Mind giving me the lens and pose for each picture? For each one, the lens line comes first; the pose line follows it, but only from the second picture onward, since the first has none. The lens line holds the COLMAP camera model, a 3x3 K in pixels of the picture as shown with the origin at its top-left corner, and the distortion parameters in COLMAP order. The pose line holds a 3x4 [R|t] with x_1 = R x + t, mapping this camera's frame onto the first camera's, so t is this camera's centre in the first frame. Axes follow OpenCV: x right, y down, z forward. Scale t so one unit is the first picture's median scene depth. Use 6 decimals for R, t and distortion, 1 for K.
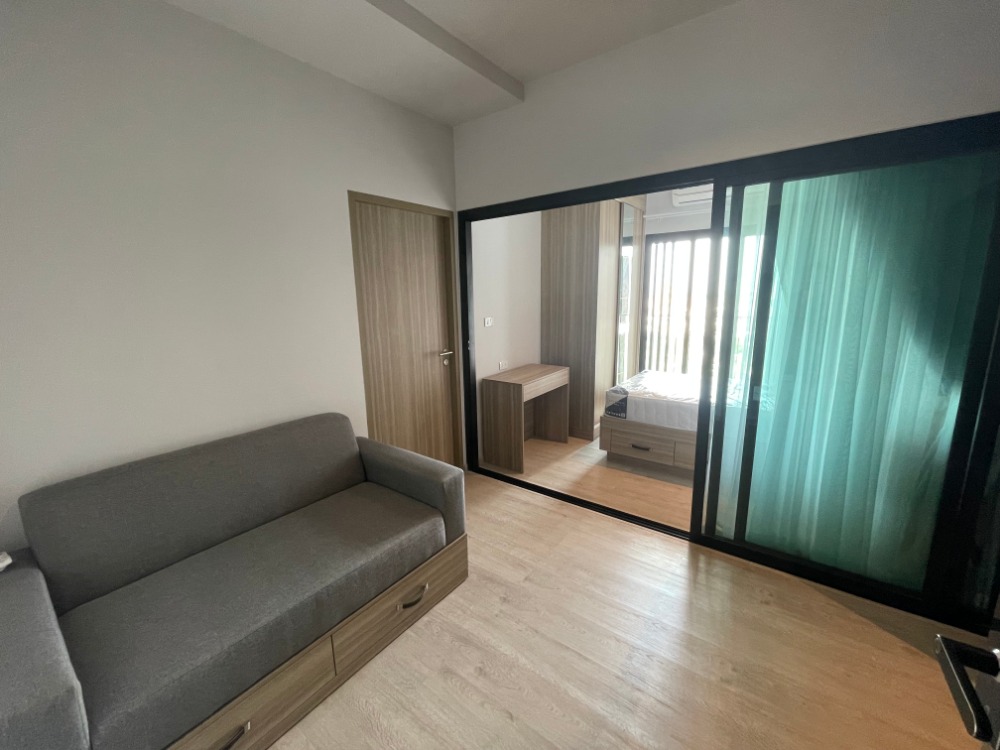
lens RADIAL K [[404.0, 0, 481.0], [0, 404.0, 376.9], [0, 0, 1]] dist [0.000978, 0.000211]
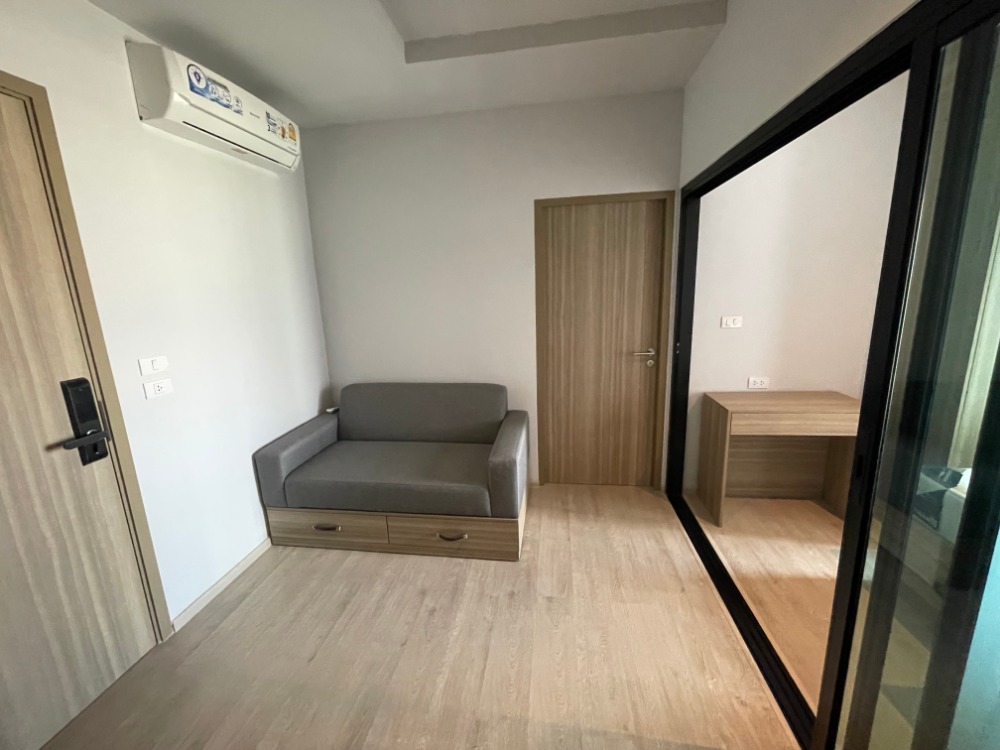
lens RADIAL K [[404.0, 0, 498.0], [0, 404.0, 369.4], [0, 0, 1]] dist [0.000978, 0.000211]
pose [[0.495087, 0.180362, -0.849917, 0.685590], [-0.153337, 0.981000, 0.118859, -0.104352], [0.855206, 0.071478, 0.513337, 0.343860]]
